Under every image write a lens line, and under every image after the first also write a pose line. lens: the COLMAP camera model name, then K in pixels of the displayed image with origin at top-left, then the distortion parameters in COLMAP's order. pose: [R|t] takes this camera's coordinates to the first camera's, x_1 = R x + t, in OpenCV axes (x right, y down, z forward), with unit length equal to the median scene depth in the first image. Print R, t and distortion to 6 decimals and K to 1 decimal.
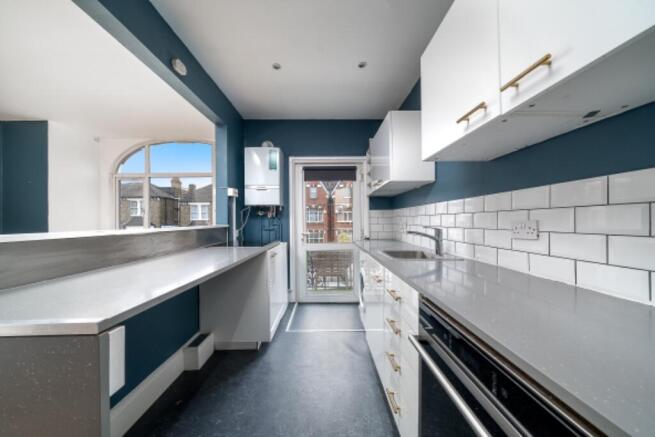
lens RADIAL K [[232.7, 0, 327.5], [0, 232.7, 218.5], [0, 0, 1]] dist [-0.001601, -0.000136]
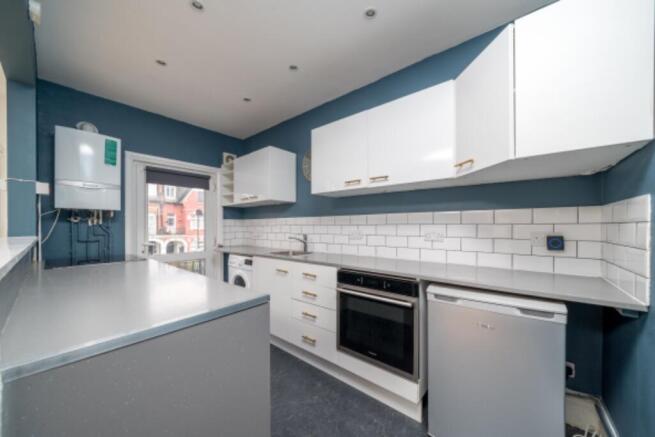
lens RADIAL K [[236.2, 0, 327.3], [0, 236.2, 225.4], [0, 0, 1]] dist [-0.000965, -0.000088]
pose [[0.666146, 0.008984, 0.745767, -0.309384], [-0.007891, 0.999956, -0.004998, -0.006238], [-0.745779, -0.002556, 0.666188, -0.076100]]
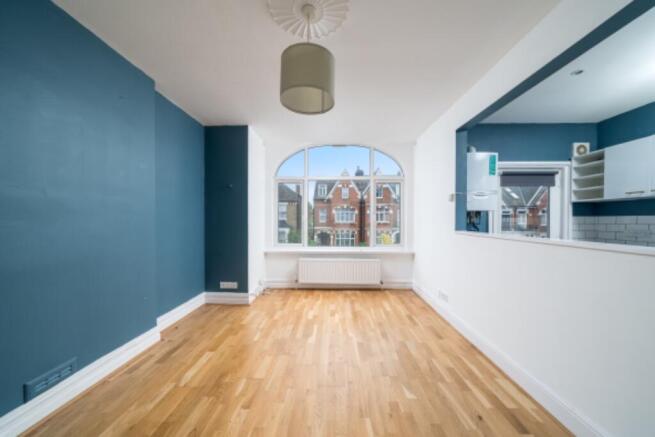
lens RADIAL K [[234.2, 0, 327.5], [0, 234.2, 218.5], [0, 0, 1]] dist [-0.000664, -0.000031]
pose [[0.998861, 0.015149, -0.045243, -0.798401], [-0.015066, 0.999884, 0.002187, -0.015966], [0.045271, -0.001503, 0.998974, -0.020841]]
